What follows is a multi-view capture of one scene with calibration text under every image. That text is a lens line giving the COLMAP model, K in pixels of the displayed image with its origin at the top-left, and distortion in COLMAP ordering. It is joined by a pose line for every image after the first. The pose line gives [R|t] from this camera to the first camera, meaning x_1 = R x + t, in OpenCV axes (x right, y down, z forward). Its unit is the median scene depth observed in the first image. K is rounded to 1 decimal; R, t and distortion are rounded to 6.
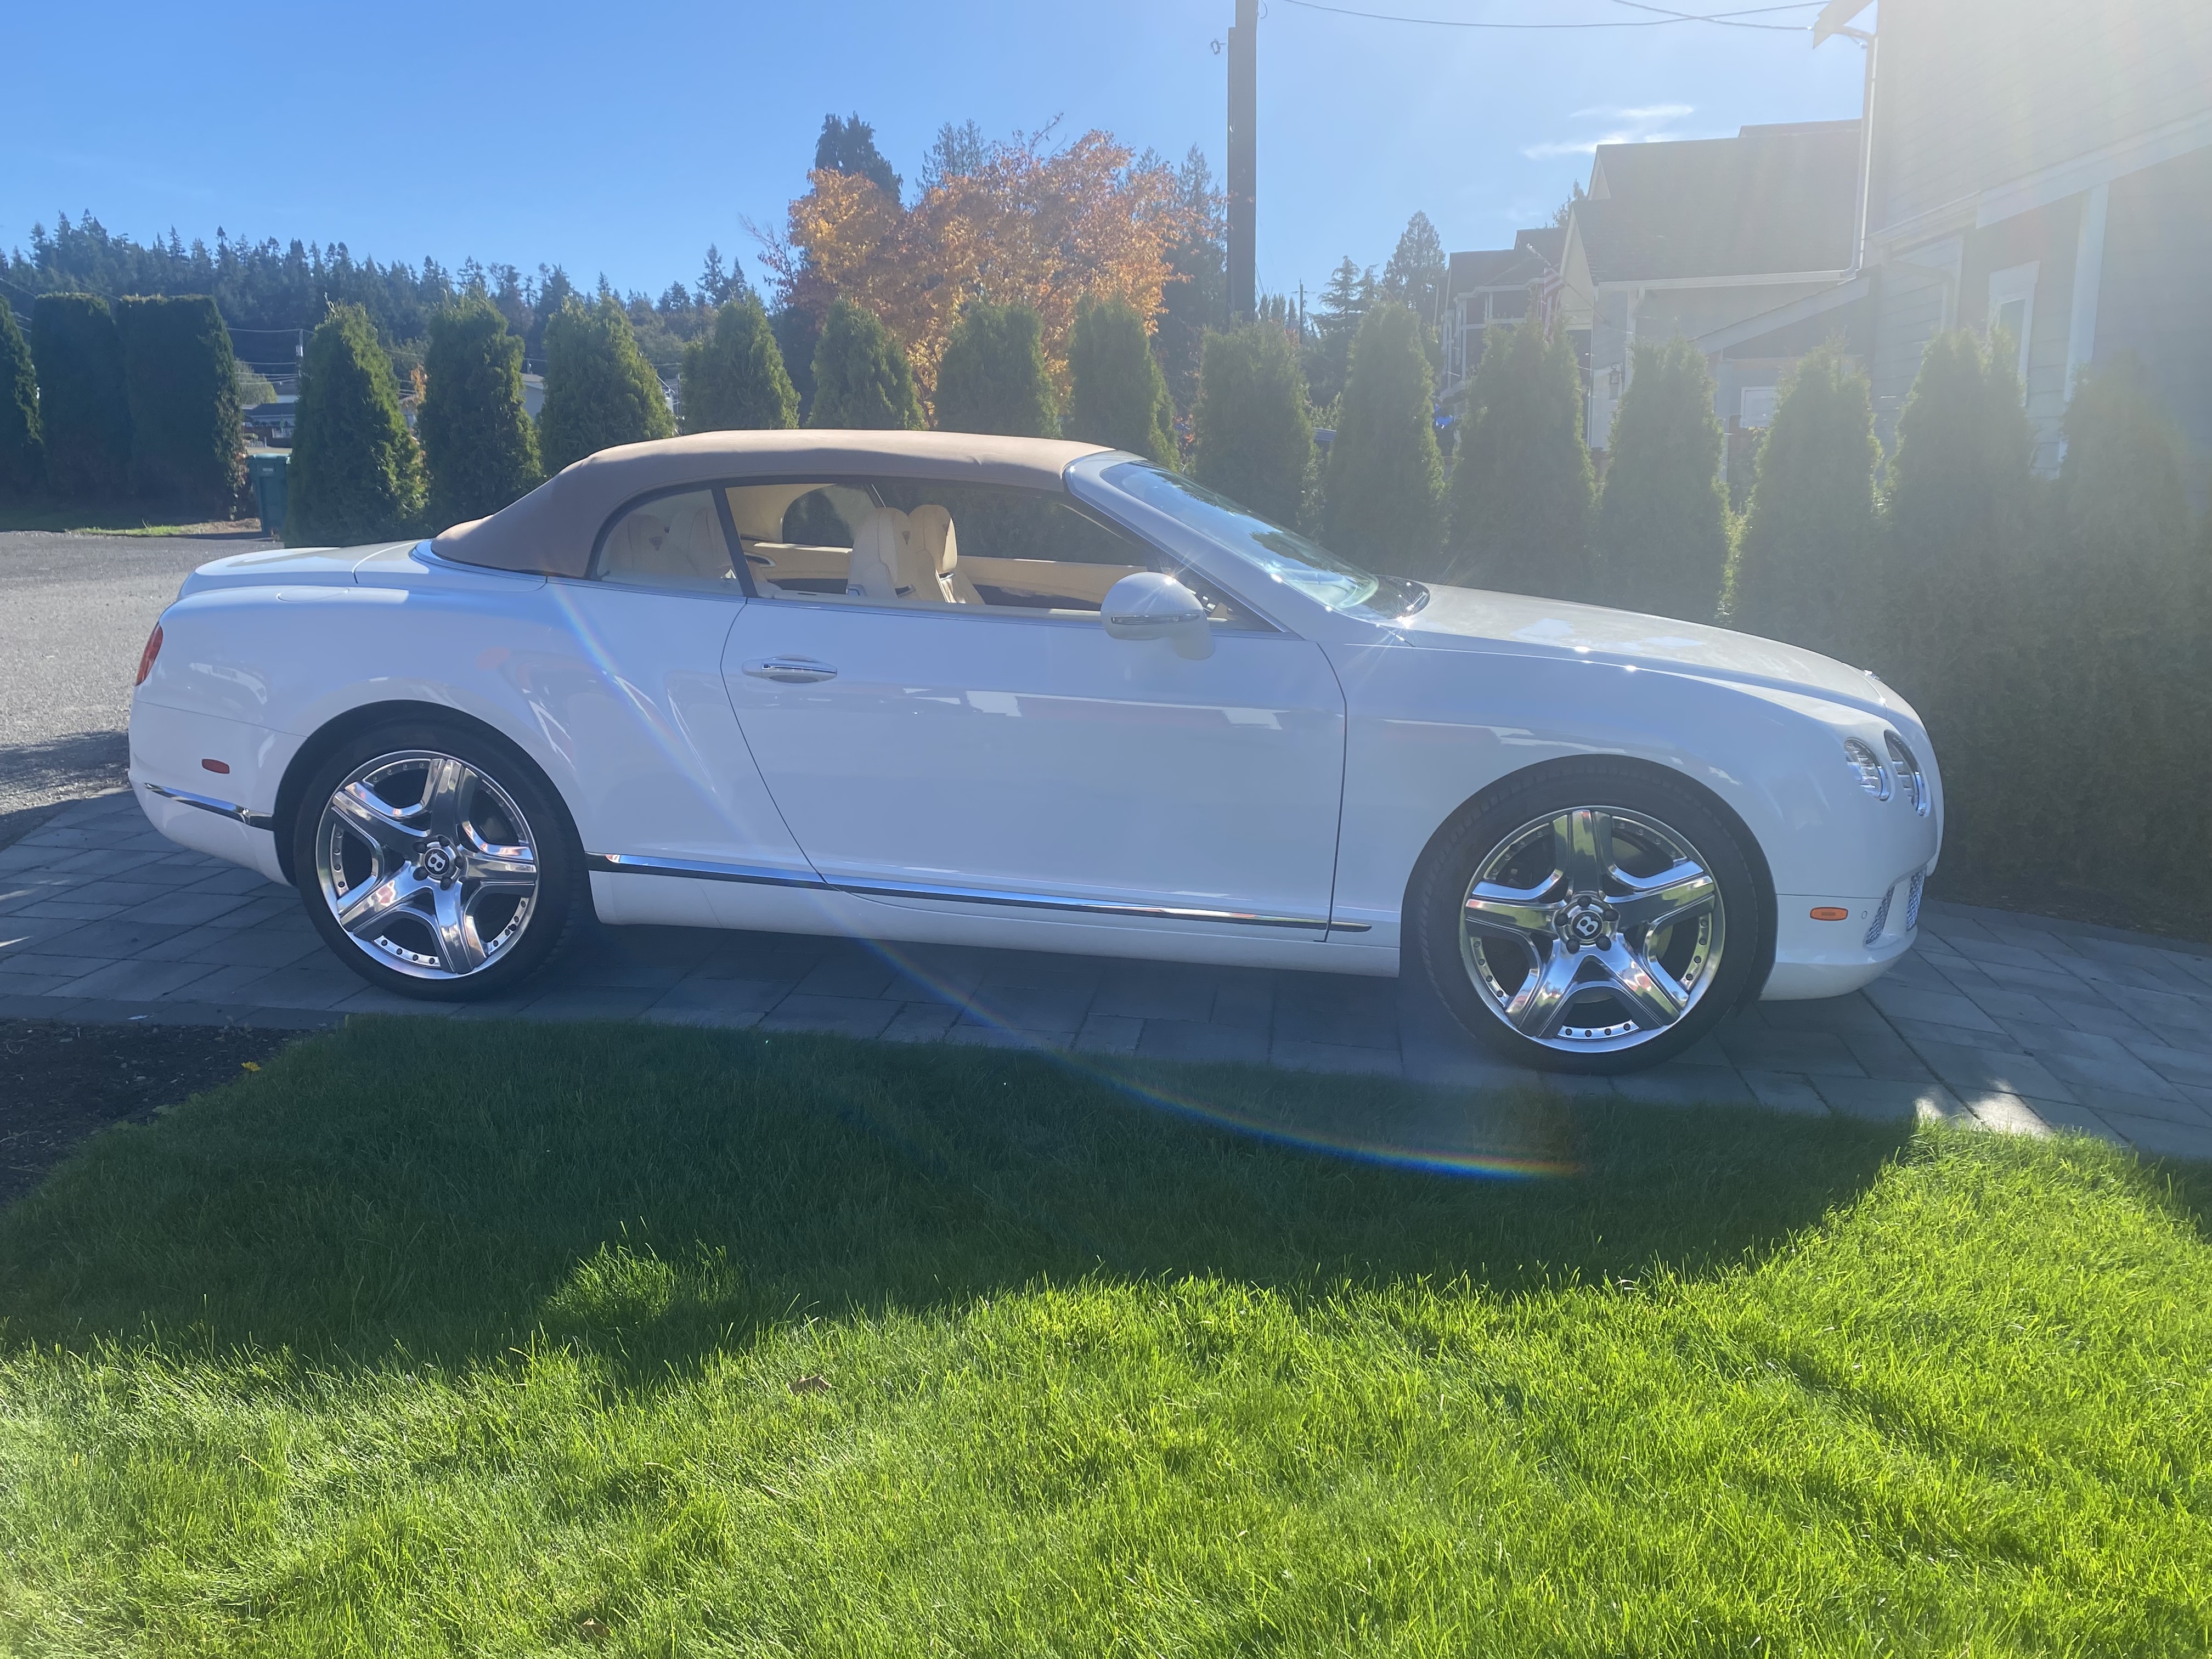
lens RADIAL K [[1693.6, 0, 1105.2], [0, 1693.6, 829.1], [0, 0, 1]] dist [0.023754, -0.007236]
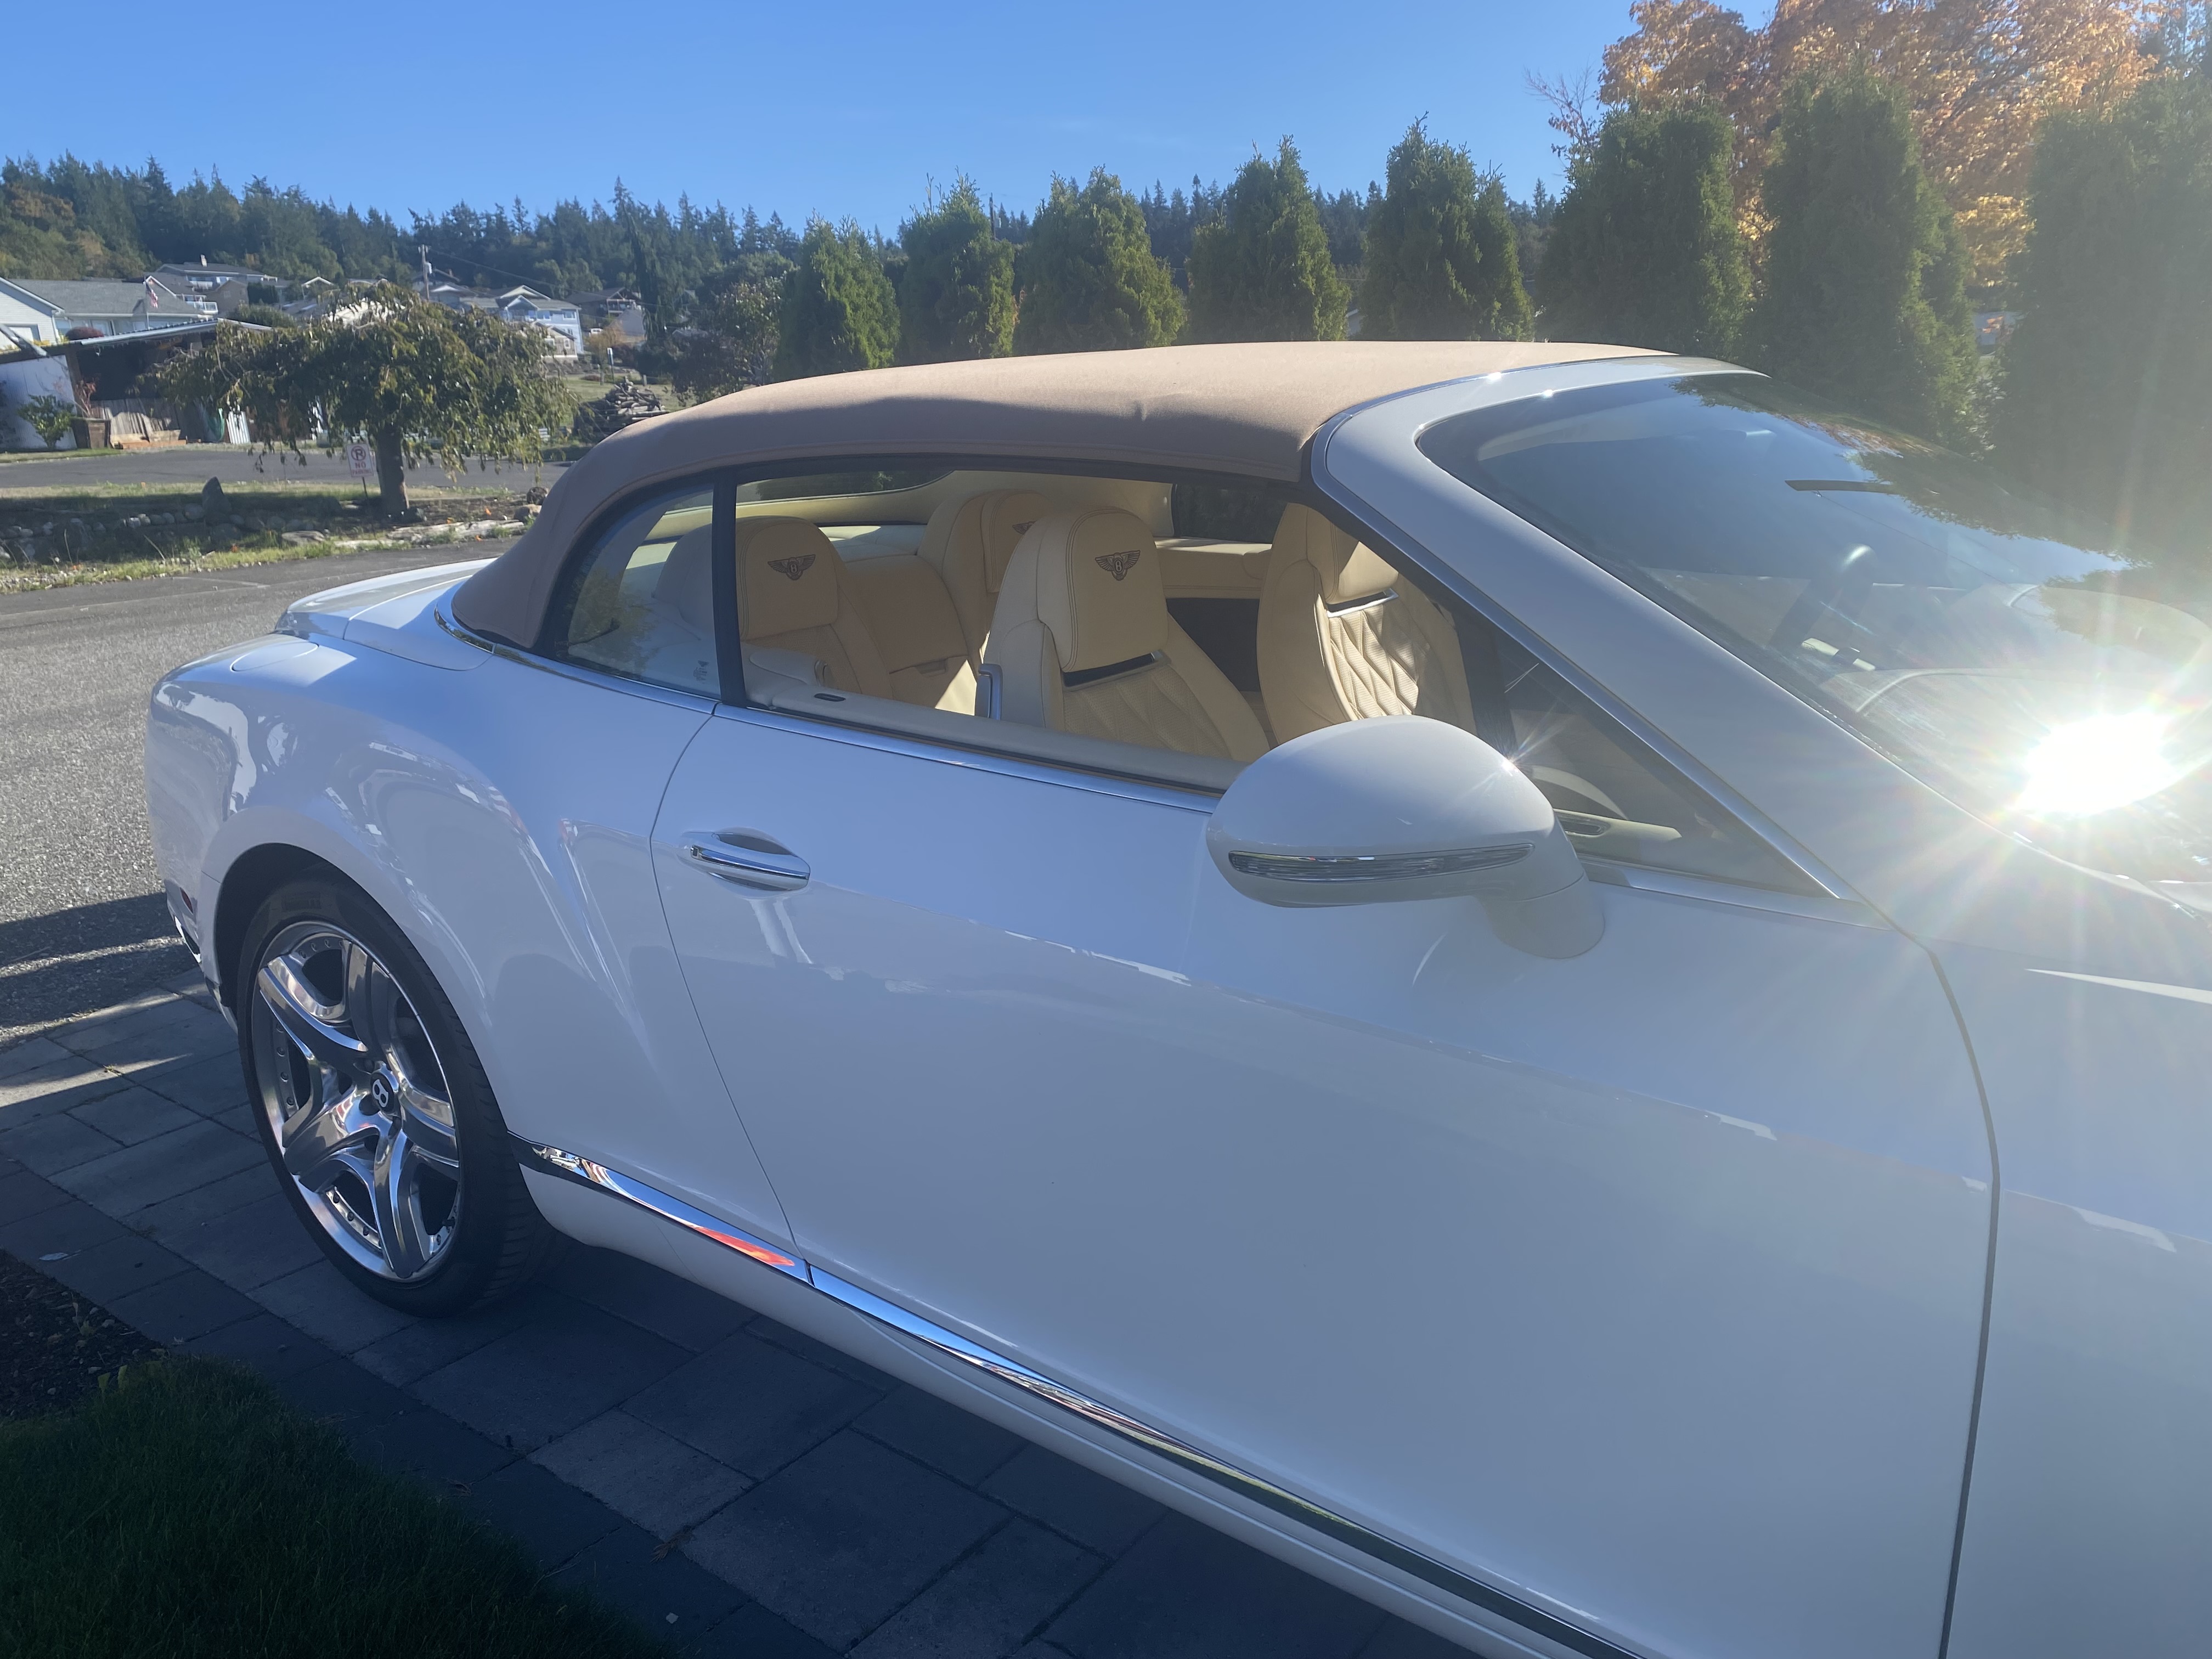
lens RADIAL K [[1693.6, 0, 1104.9], [0, 1693.6, 845.8], [0, 0, 1]] dist [0.023754, -0.007236]
pose [[0.868184, 0.082849, -0.489277, 0.086621], [-0.053400, 0.995837, 0.073872, -0.081717], [0.493360, -0.038007, 0.868994, 0.362648]]
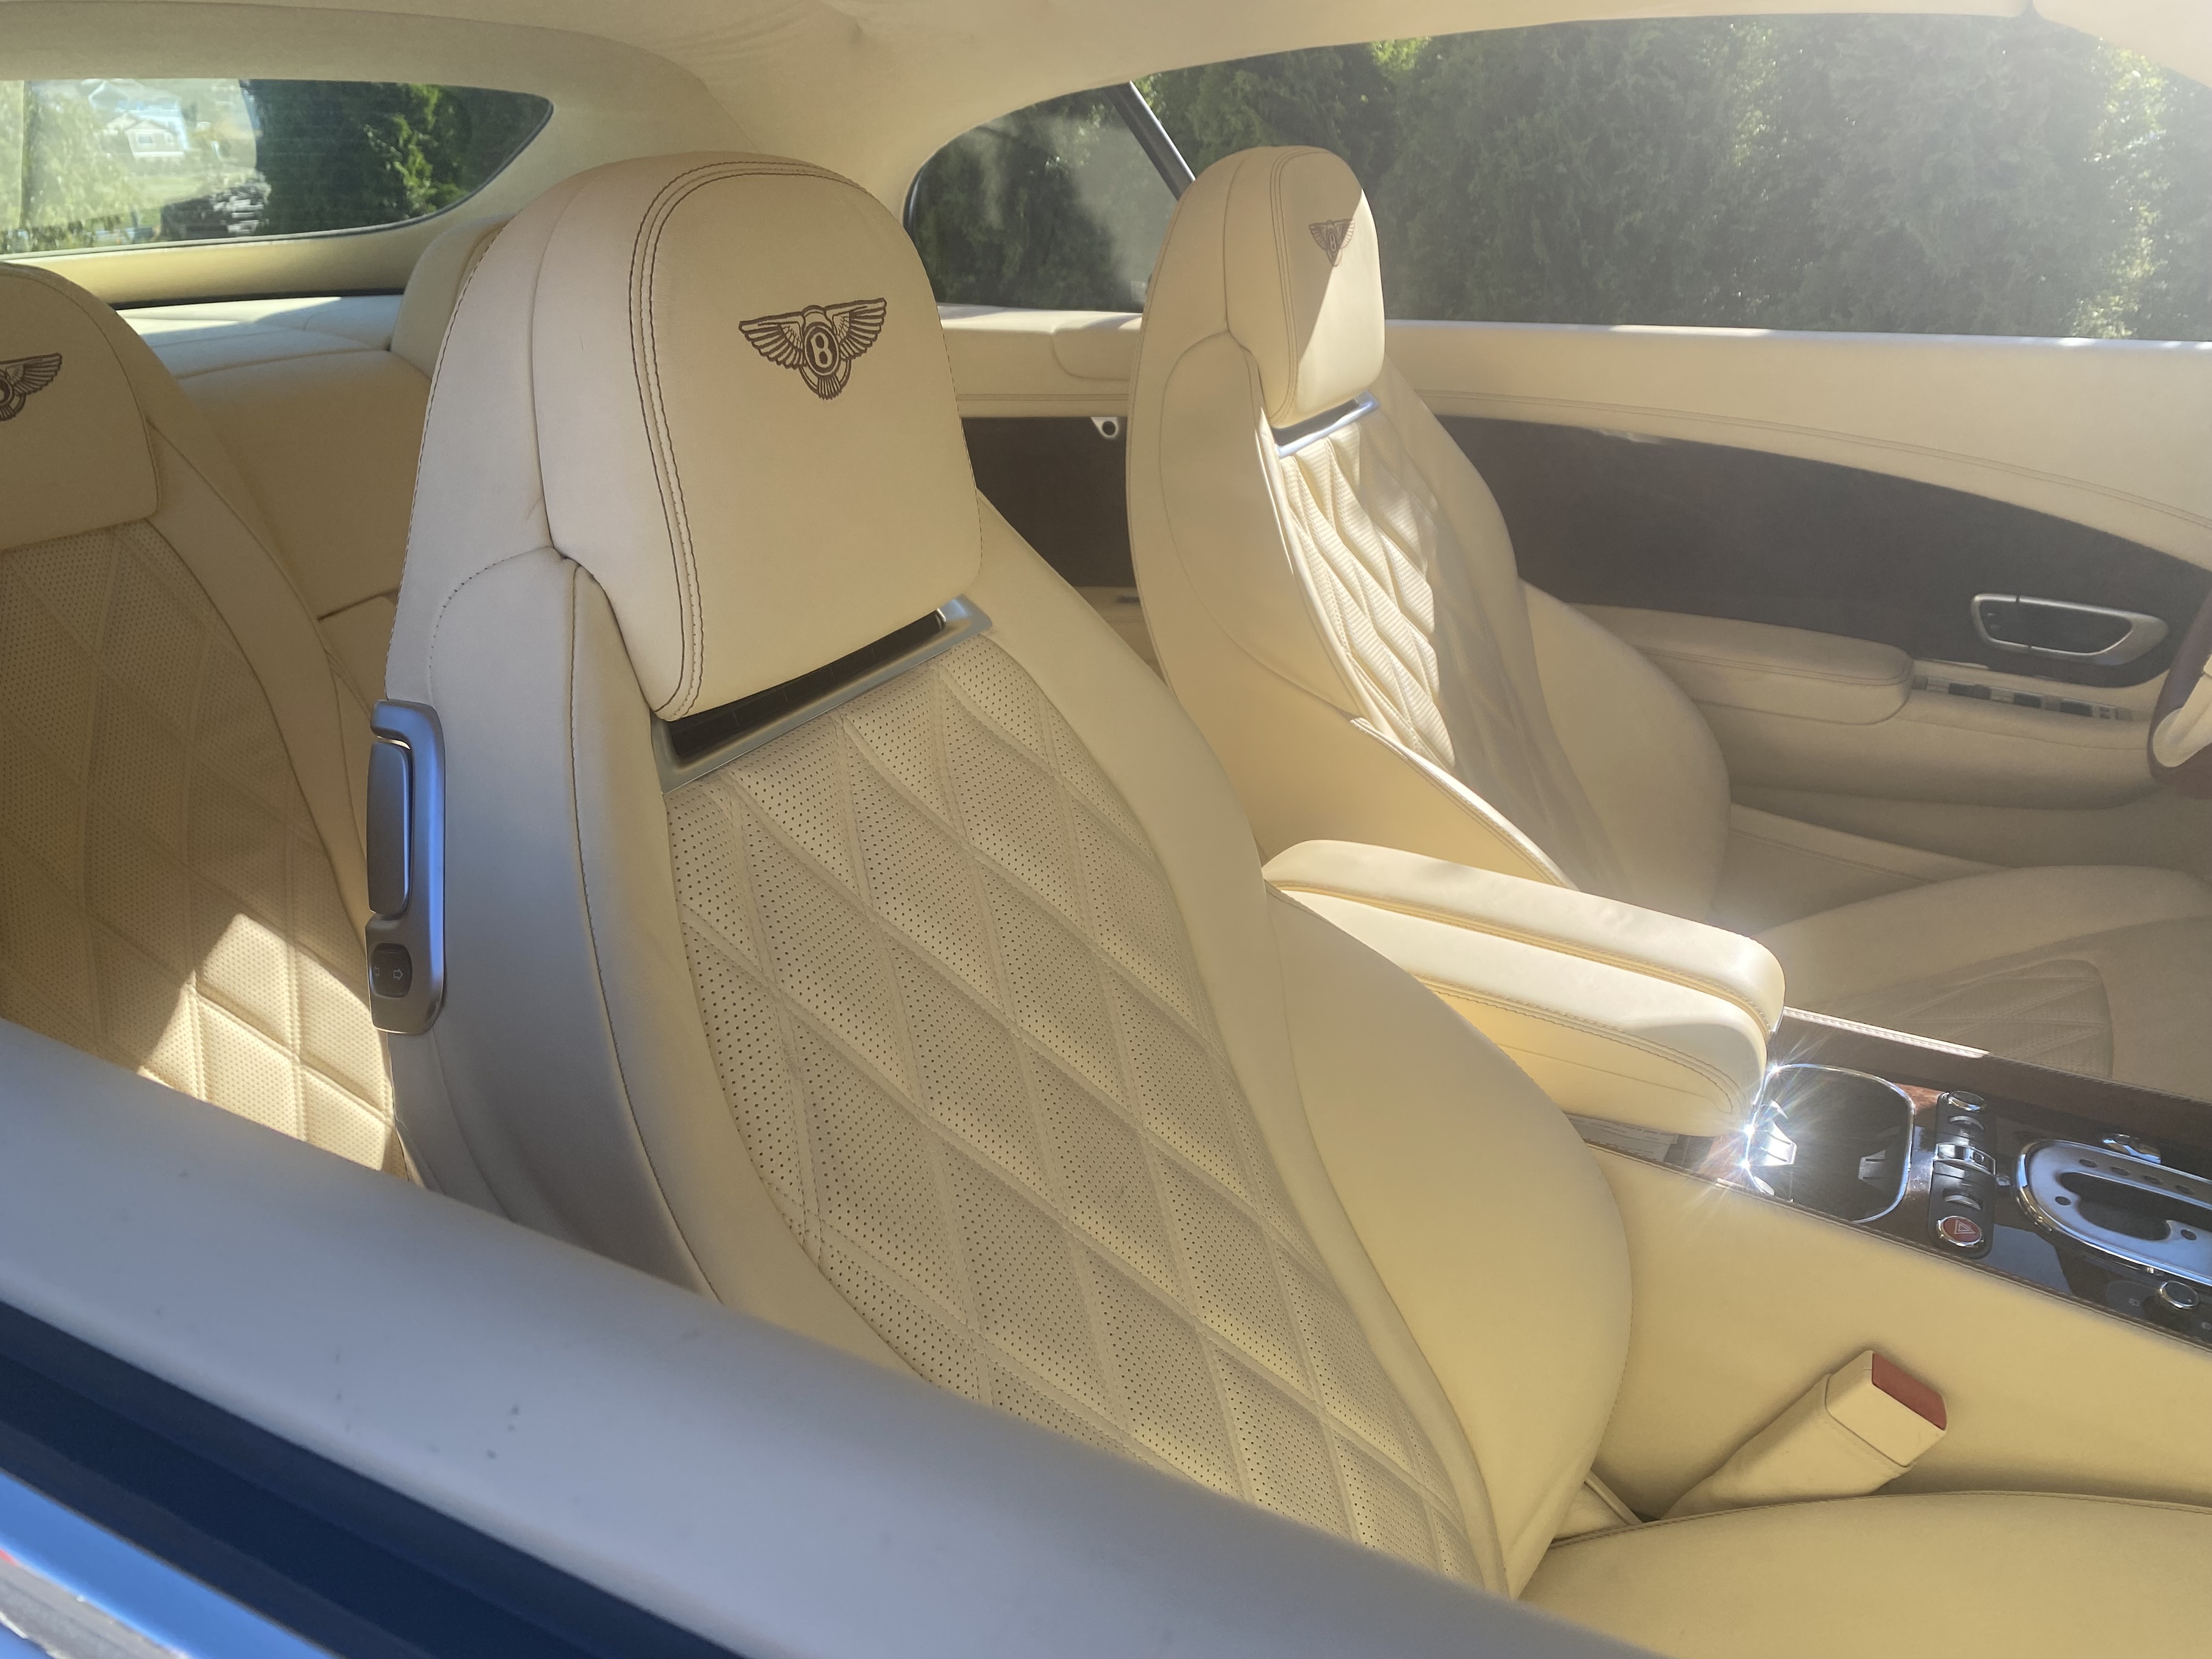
lens RADIAL K [[1693.6, 0, 1115.3], [0, 1693.6, 825.3], [0, 0, 1]] dist [0.023754, -0.007236]
pose [[0.941577, 0.060358, -0.331344, -0.023568], [-0.004218, 0.985847, 0.167597, -0.100488], [0.336770, -0.156408, 0.928506, 0.557390]]
